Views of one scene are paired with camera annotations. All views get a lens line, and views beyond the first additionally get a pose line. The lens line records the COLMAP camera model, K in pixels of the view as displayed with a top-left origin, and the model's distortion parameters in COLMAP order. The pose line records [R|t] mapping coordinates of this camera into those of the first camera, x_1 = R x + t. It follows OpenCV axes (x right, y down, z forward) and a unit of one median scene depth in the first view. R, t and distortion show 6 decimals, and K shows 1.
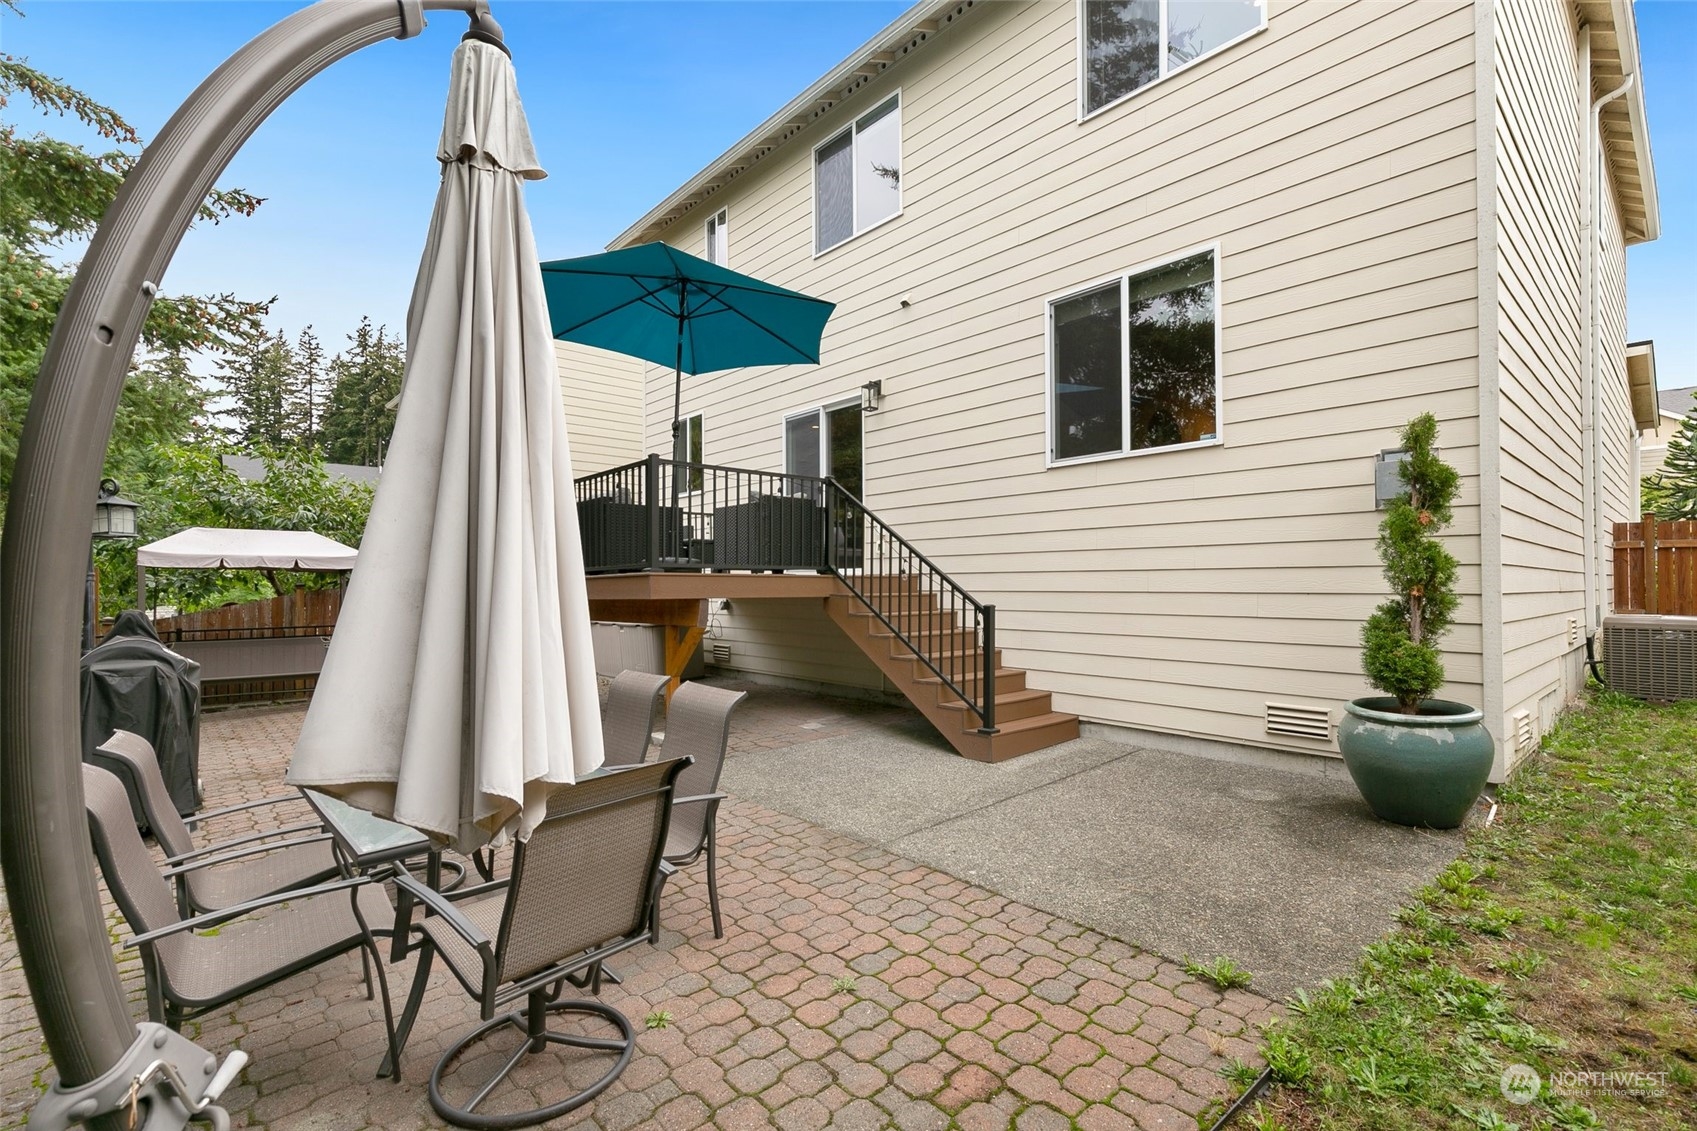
lens RADIAL K [[775.2, 0, 847.4], [0, 775.2, 566.6], [0, 0, 1]] dist [0.009391, -0.001840]
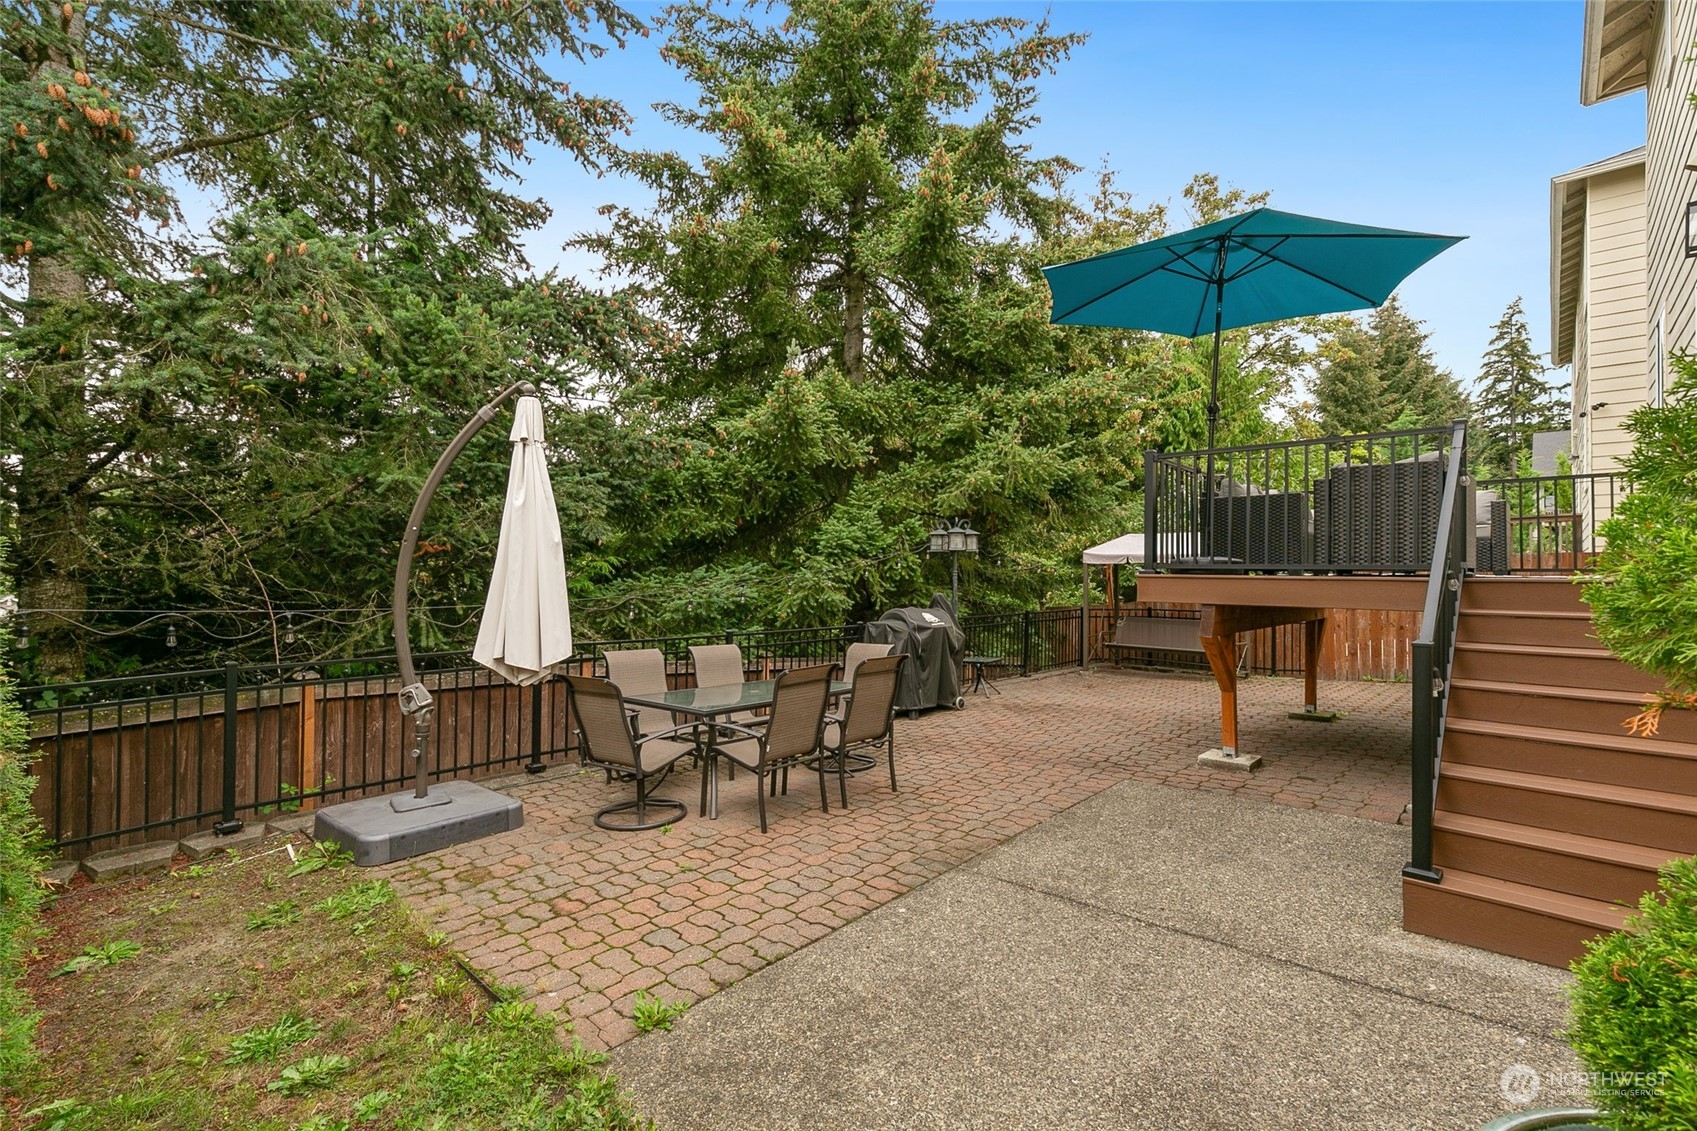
lens RADIAL K [[775.2, 0, 841.9], [0, 775.2, 565.0], [0, 0, 1]] dist [0.009391, -0.001840]
pose [[0.082228, 0.001466, -0.996612, 1.325767], [0.019488, 0.999805, 0.003078, -0.026704], [0.996423, -0.019675, 0.082184, 1.059877]]
